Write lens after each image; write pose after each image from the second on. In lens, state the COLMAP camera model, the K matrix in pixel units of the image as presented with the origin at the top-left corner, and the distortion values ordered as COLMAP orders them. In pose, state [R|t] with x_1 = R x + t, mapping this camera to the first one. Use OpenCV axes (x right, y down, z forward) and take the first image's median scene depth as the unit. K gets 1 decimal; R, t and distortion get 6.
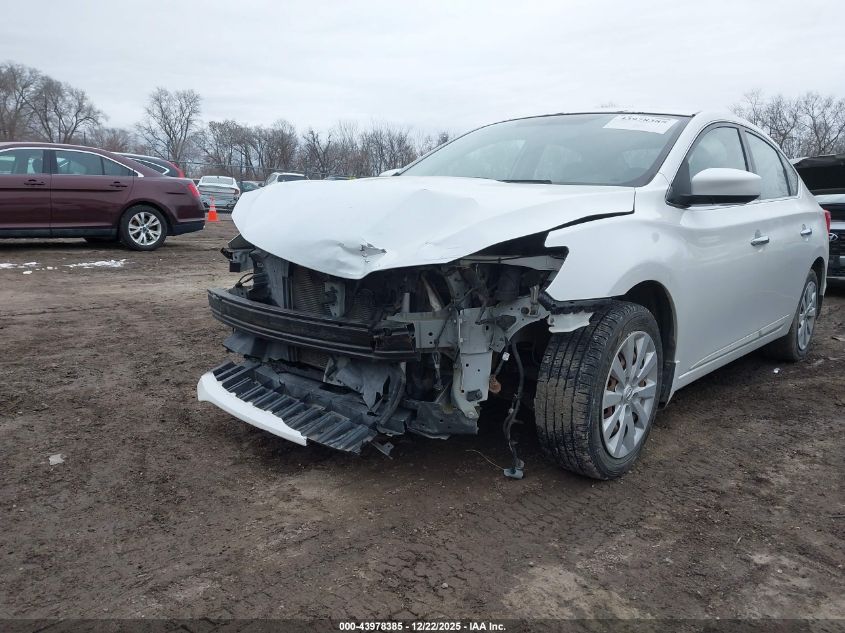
lens RADIAL K [[663.8, 0, 417.8], [0, 663.8, 322.3], [0, 0, 1]] dist [0.023522, -0.035597]
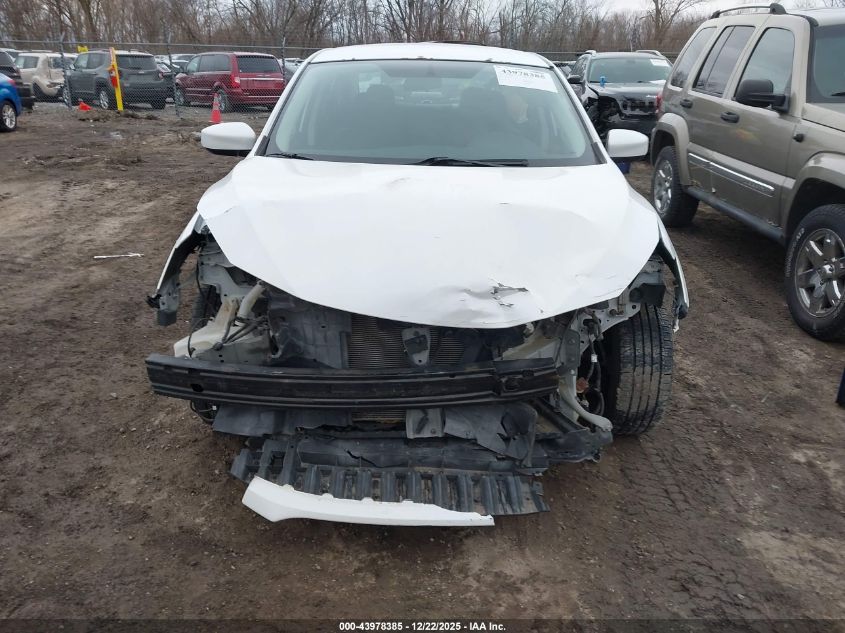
lens RADIAL K [[663.8, 0, 417.8], [0, 663.8, 322.3], [0, 0, 1]] dist [0.023522, -0.035597]
pose [[0.755216, -0.263892, 0.600009, -0.698397], [0.136584, 0.958640, 0.249707, -0.305676], [-0.641088, -0.106631, 0.760024, 0.410097]]
